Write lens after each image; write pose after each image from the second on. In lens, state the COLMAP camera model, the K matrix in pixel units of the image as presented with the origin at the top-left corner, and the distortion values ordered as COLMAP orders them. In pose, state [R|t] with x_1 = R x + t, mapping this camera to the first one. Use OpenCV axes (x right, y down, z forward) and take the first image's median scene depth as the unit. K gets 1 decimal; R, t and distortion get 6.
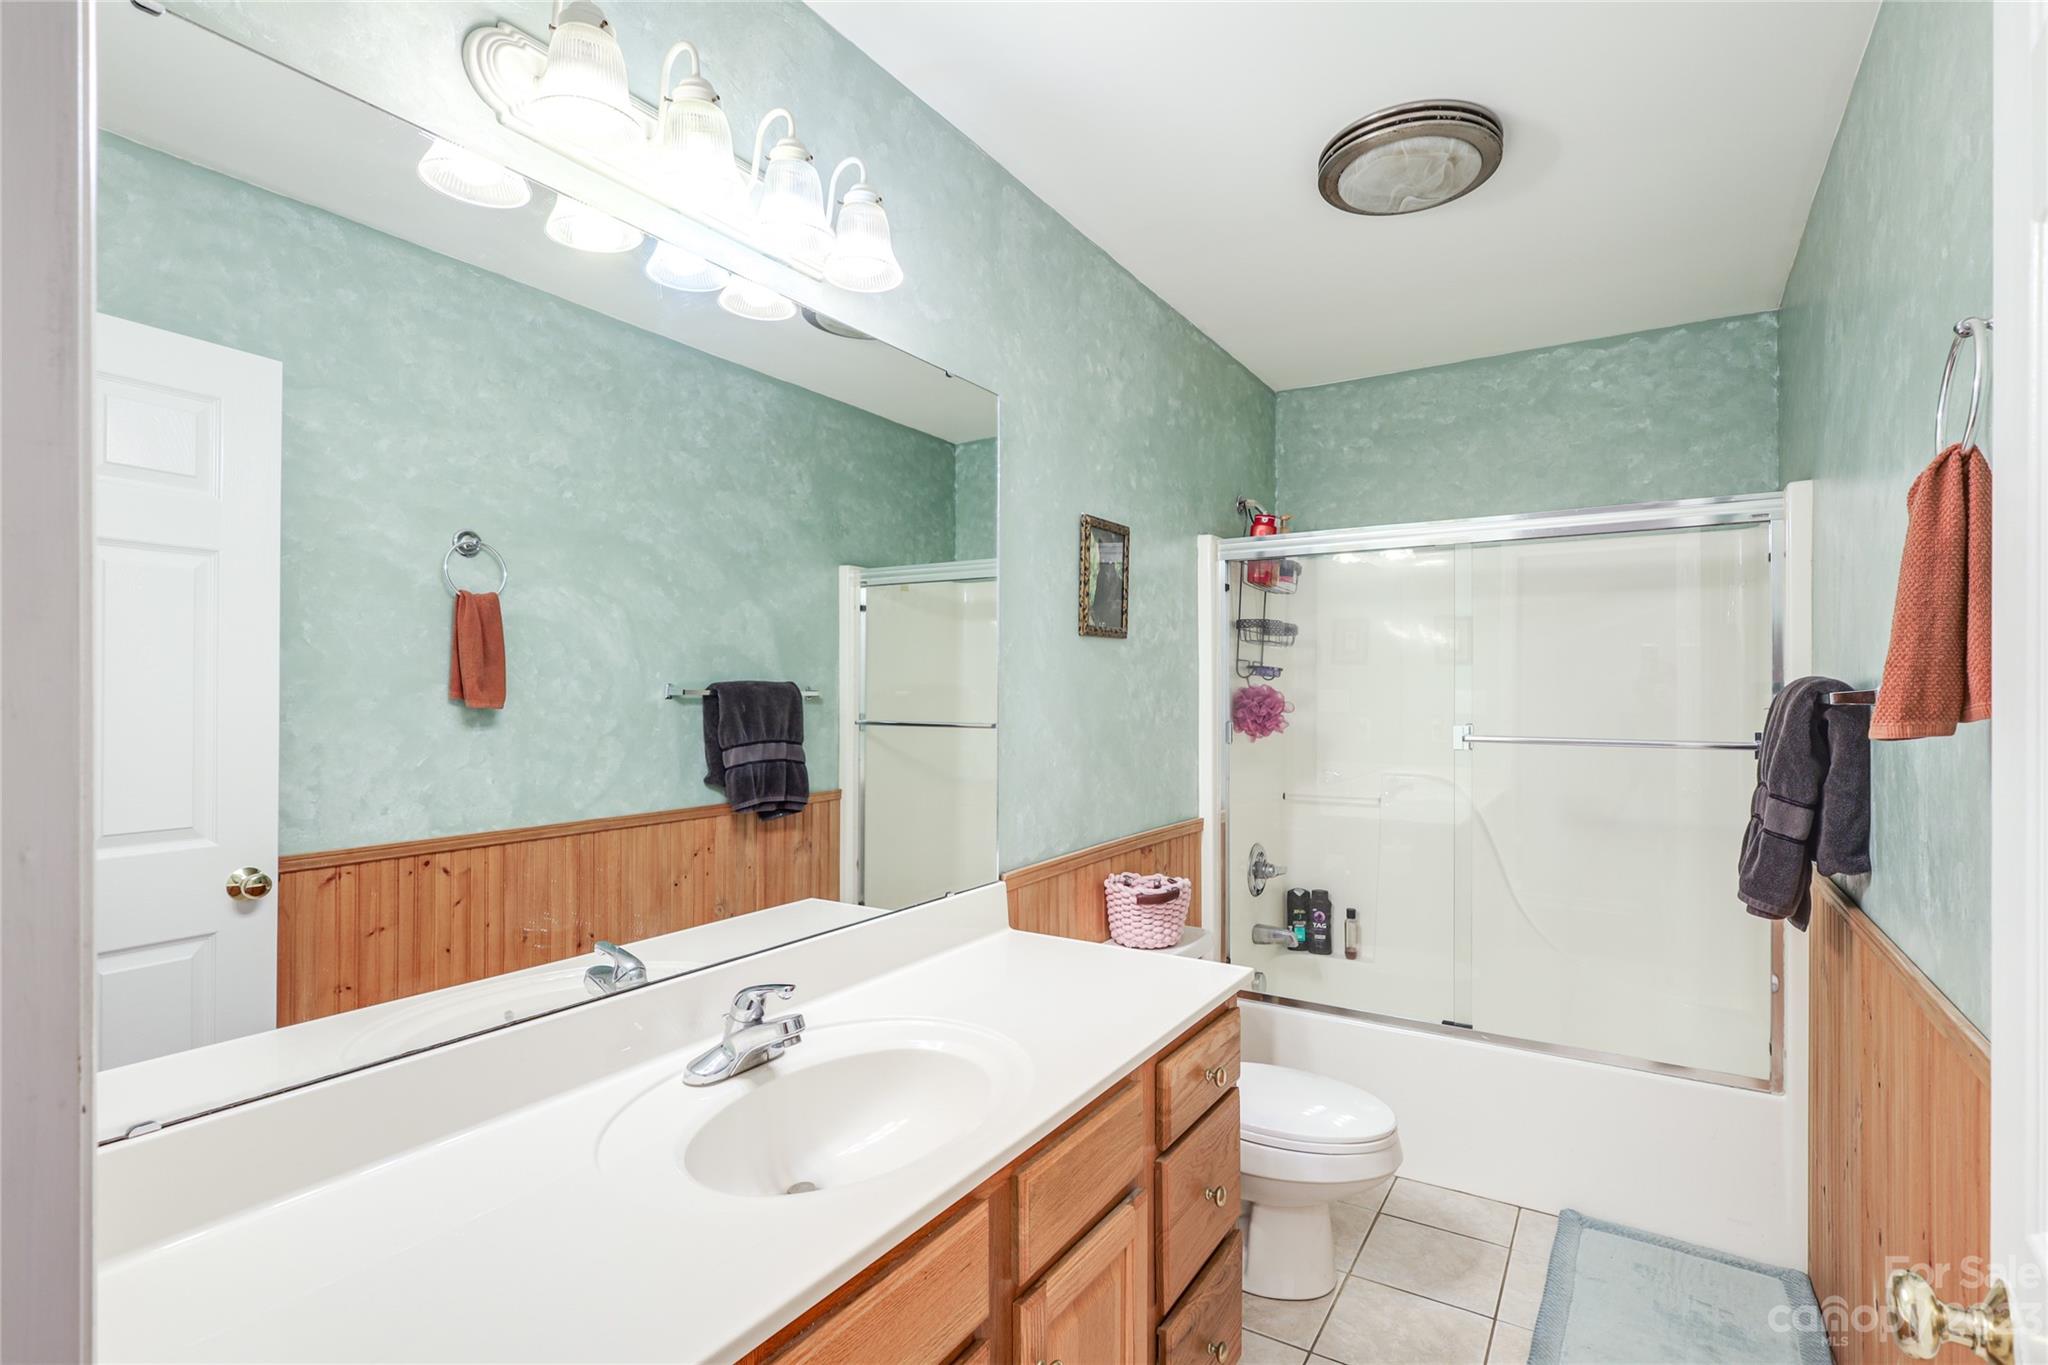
lens RADIAL K [[991.5, 0, 1025.7], [0, 991.5, 703.8], [0, 0, 1]] dist [0.000461, 0.000838]
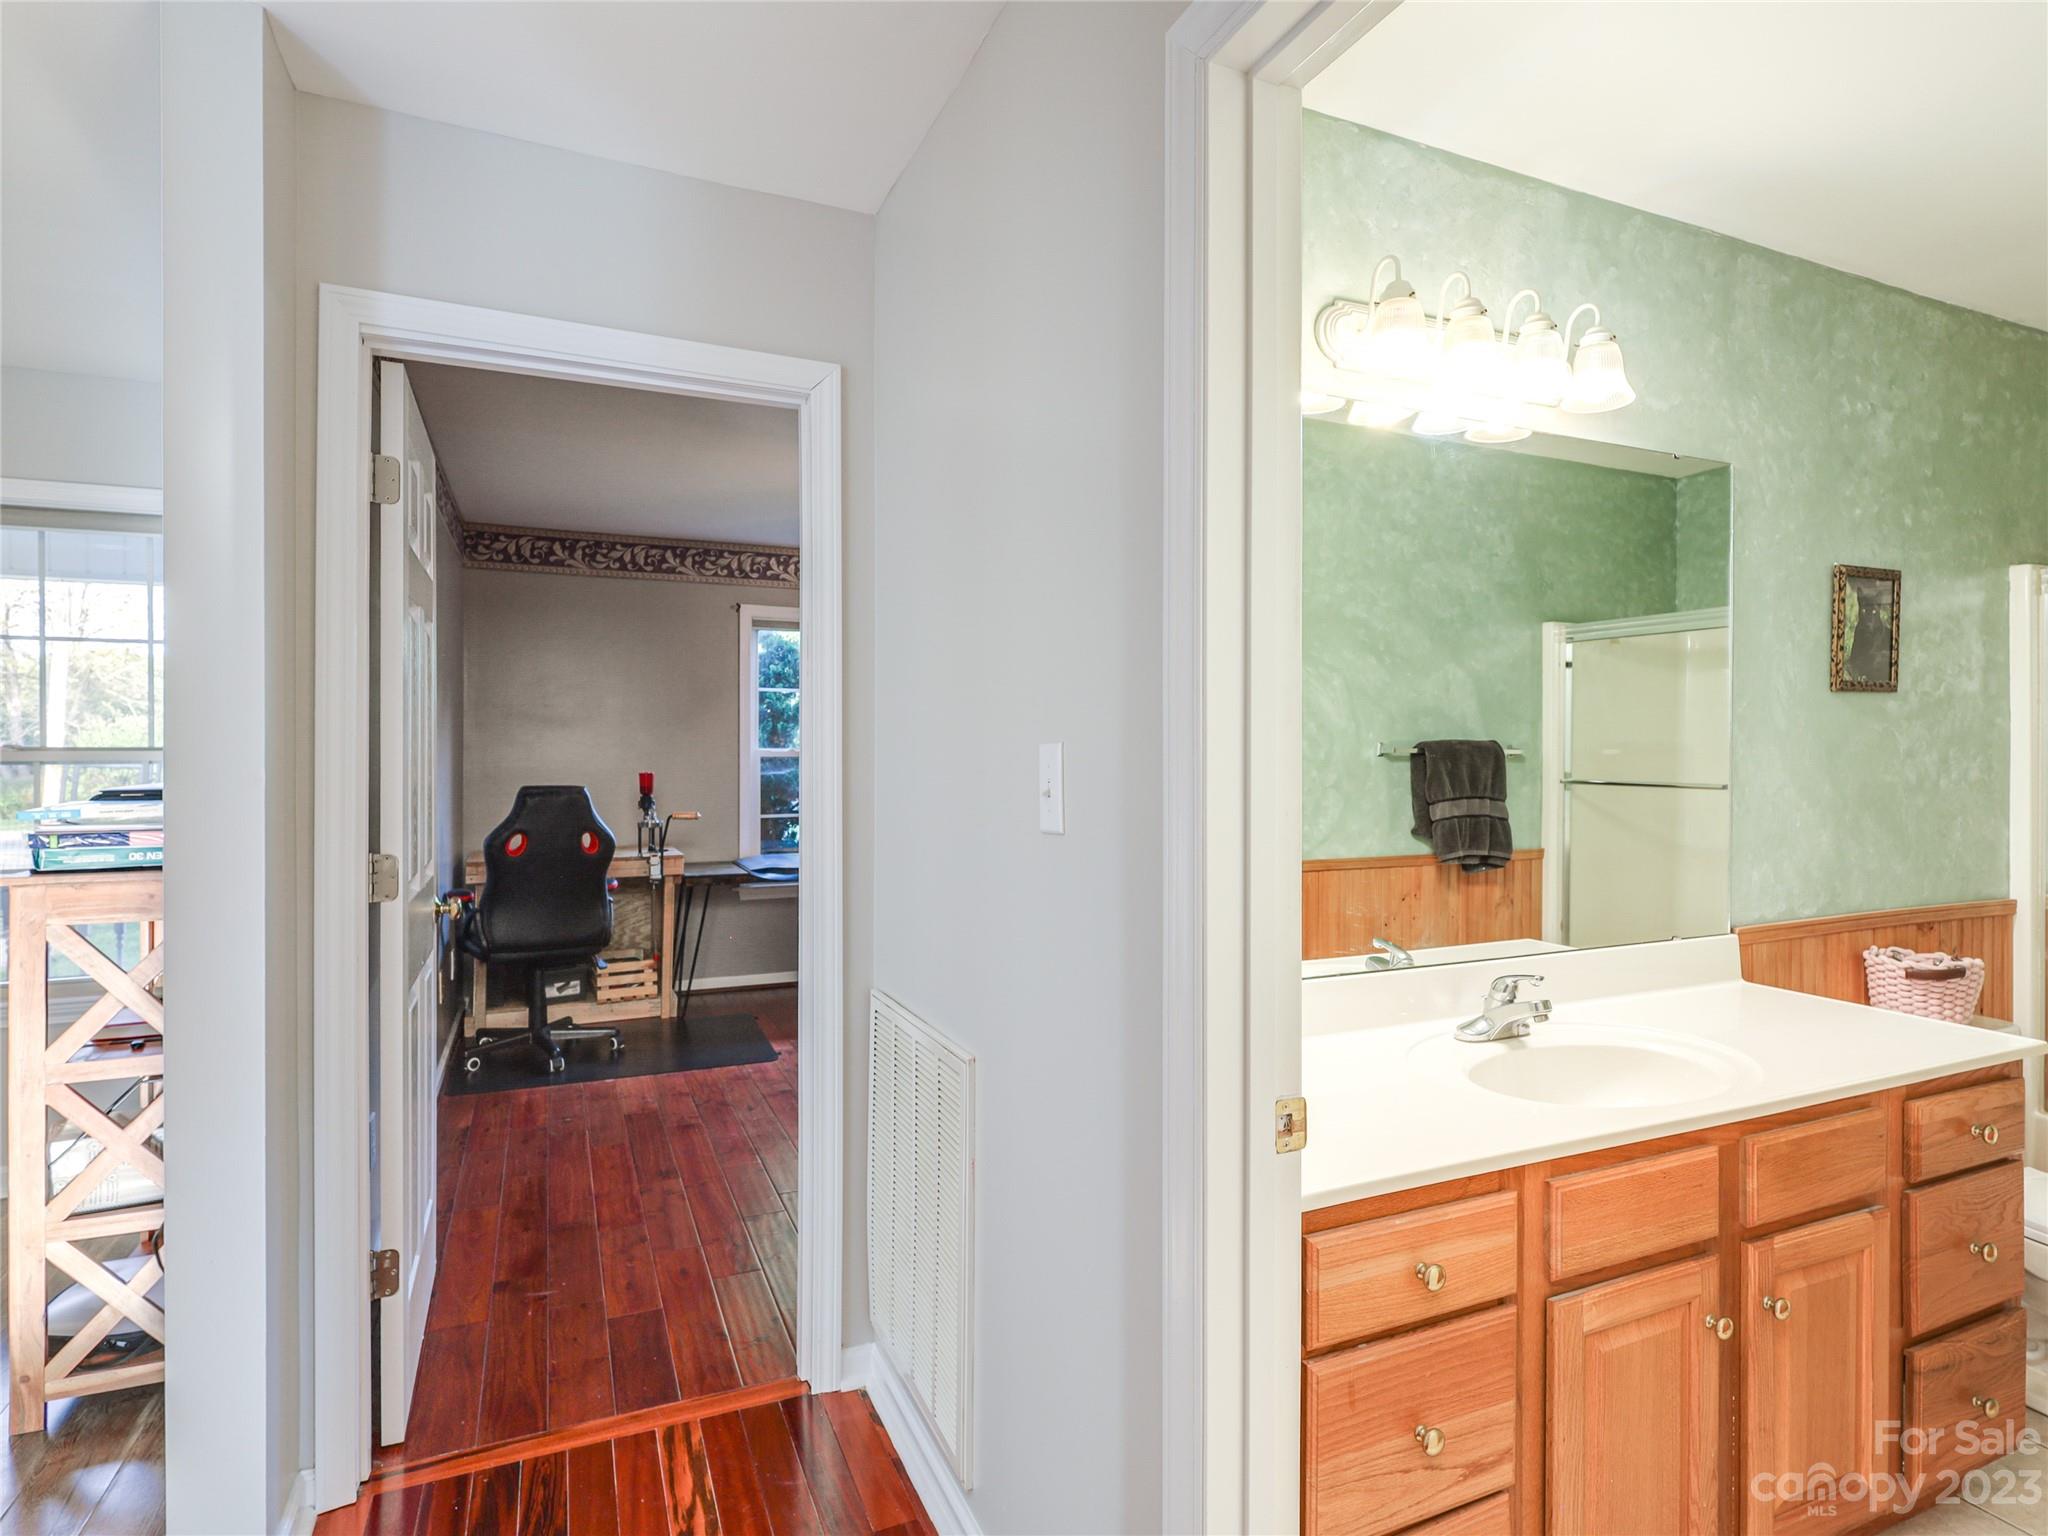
lens RADIAL K [[1045.9, 0, 1075.3], [0, 1045.9, 754.2], [0, 0, 1]] dist [0.000714, 0.001612]
pose [[0.831509, 0.002905, -0.555504, 0.007427], [-0.007198, 0.999959, -0.005545, 0.001834], [0.555465, 0.008609, 0.831495, -0.197901]]
